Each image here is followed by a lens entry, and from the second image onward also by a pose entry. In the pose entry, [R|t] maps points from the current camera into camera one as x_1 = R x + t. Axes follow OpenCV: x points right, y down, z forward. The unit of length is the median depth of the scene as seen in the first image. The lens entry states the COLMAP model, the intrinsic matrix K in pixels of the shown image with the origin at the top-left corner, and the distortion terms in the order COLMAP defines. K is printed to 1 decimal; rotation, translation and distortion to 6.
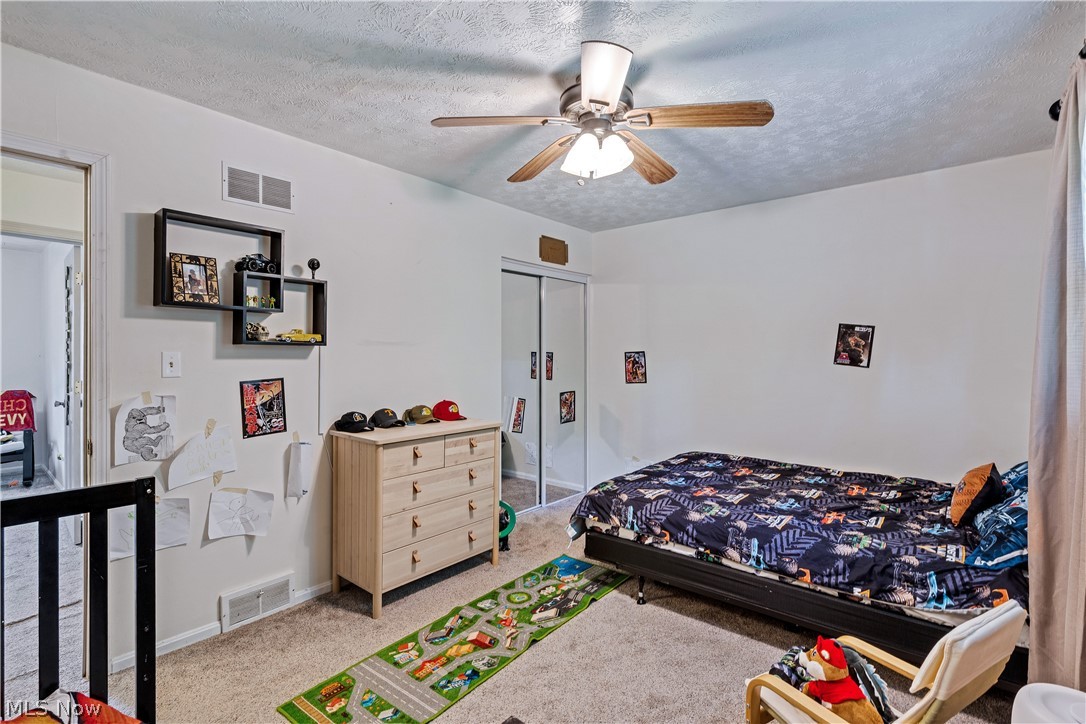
lens RADIAL K [[505.8, 0, 542.2], [0, 505.8, 359.9], [0, 0, 1]] dist [0.001460, -0.000048]
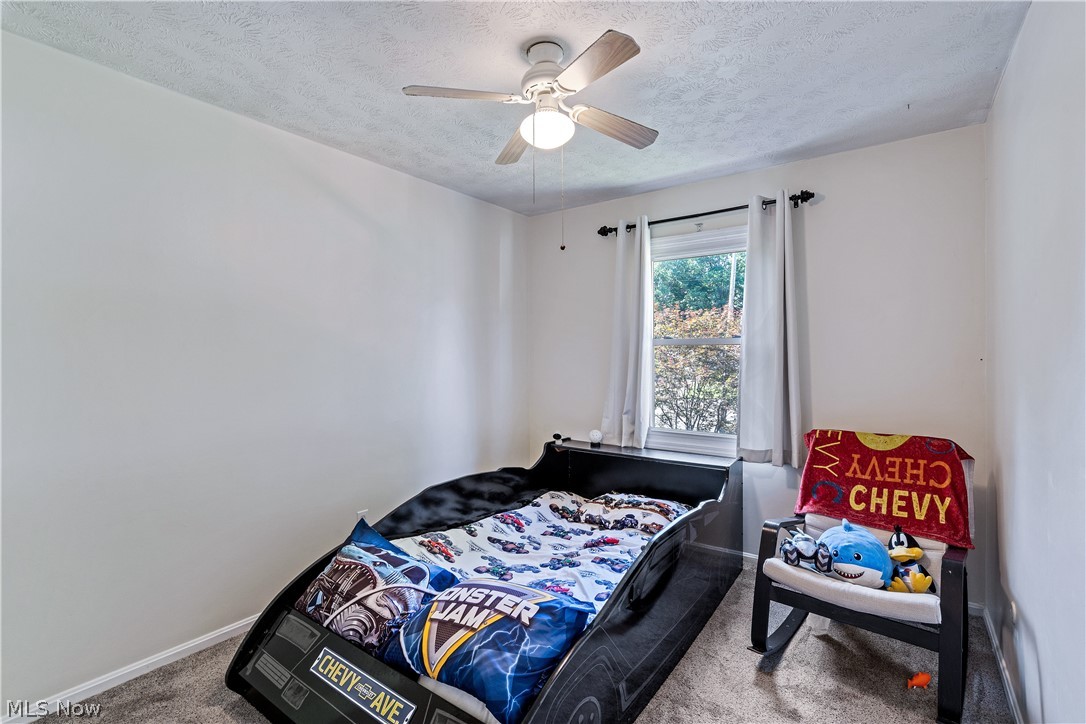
lens RADIAL K [[505.8, 0, 543.0], [0, 505.8, 361.1], [0, 0, 1]] dist [0.001460, -0.000048]
pose [[0.082346, -0.000697, -0.996604, -0.645213], [-0.010124, 0.999948, -0.001536, -0.000544], [0.996552, 0.010216, 0.082335, 0.643701]]
